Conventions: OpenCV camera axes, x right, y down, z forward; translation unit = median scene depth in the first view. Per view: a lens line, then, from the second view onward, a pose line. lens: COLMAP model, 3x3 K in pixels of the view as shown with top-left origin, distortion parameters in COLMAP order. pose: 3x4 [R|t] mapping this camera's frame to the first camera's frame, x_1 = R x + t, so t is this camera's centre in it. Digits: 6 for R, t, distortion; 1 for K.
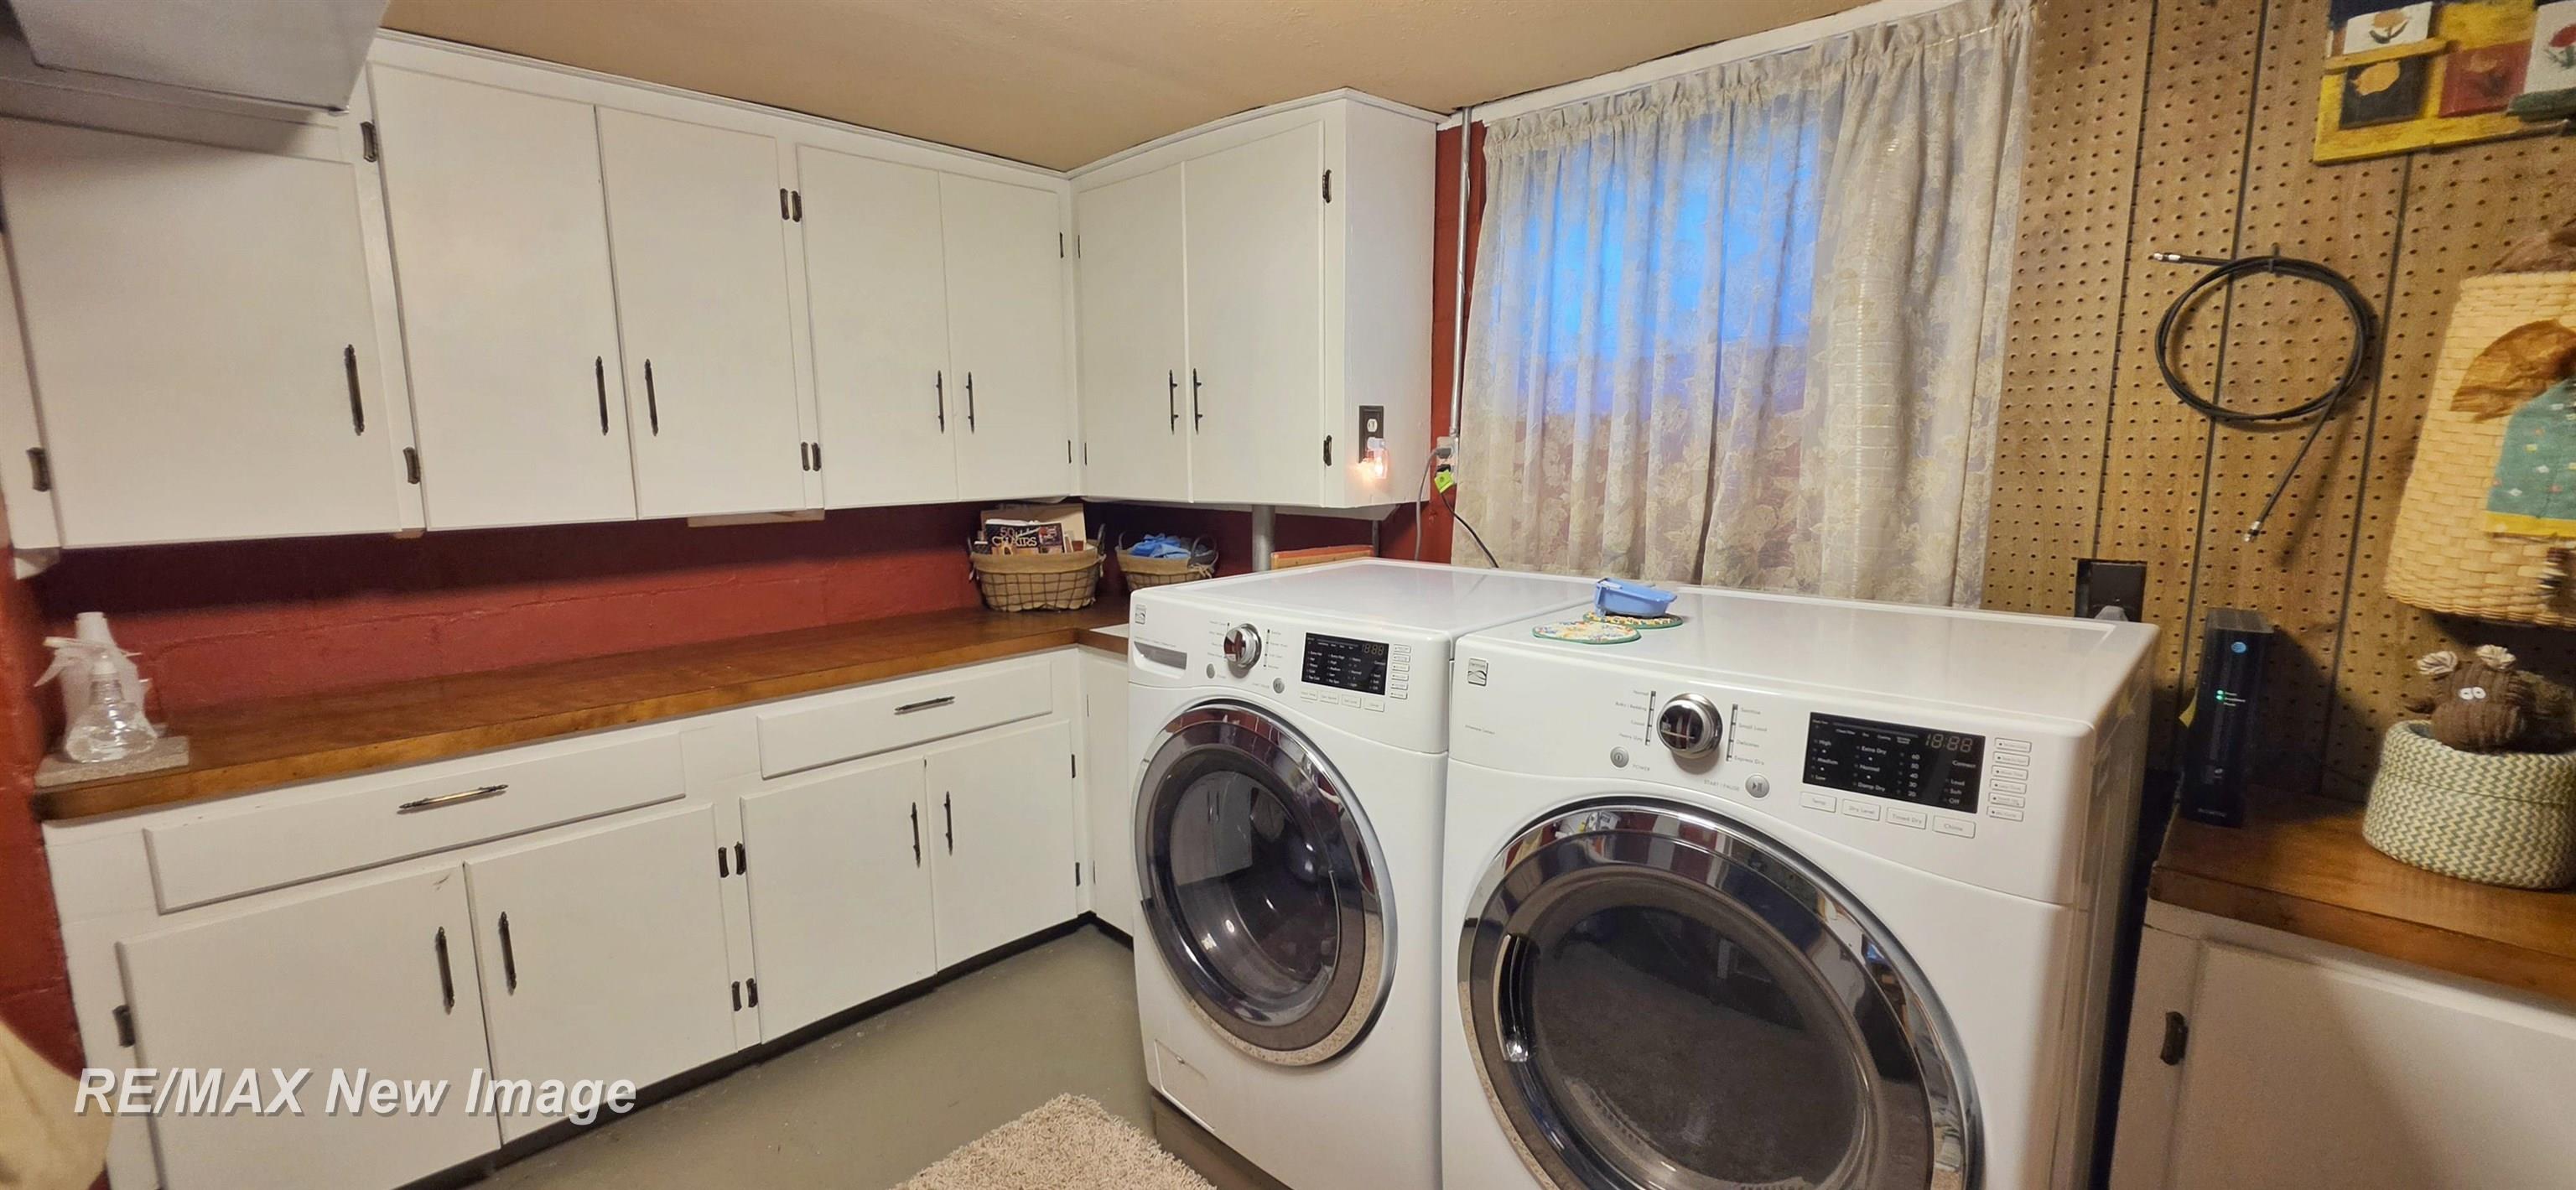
lens RADIAL K [[1034.6, 0, 1297.0], [0, 1034.6, 607.5], [0, 0, 1]] dist [-0.003031, -0.000207]
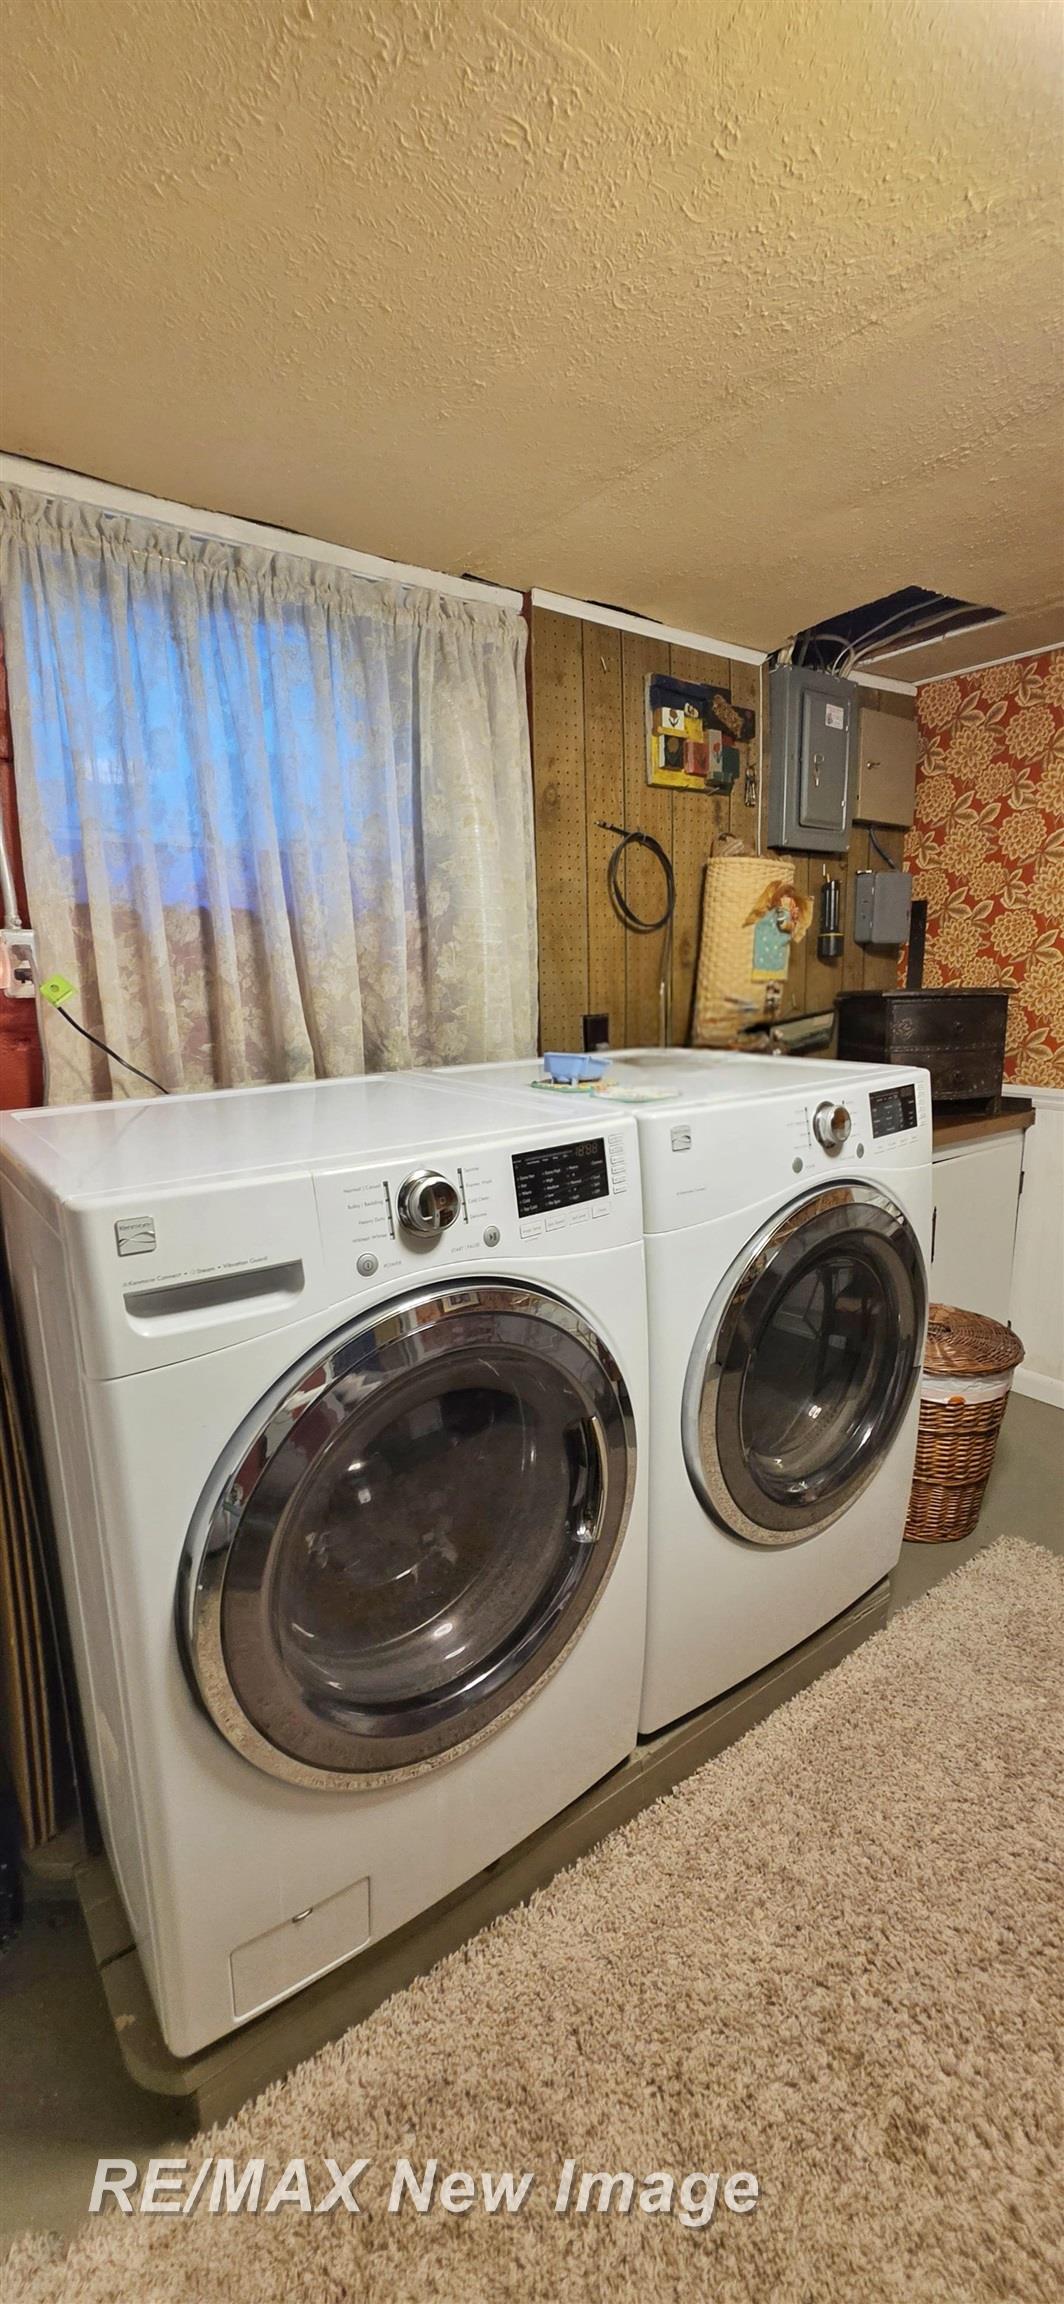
lens RADIAL K [[925.3, 0, 541.7], [0, 925.3, 1143.0], [0, 0, 1]] dist [-0.003031, -0.000207]
pose [[0.169859, -0.180005, 0.968889, -0.658398], [0.177205, 0.972729, 0.149652, -0.084248], [-0.969405, 0.146272, 0.197125, 0.856817]]
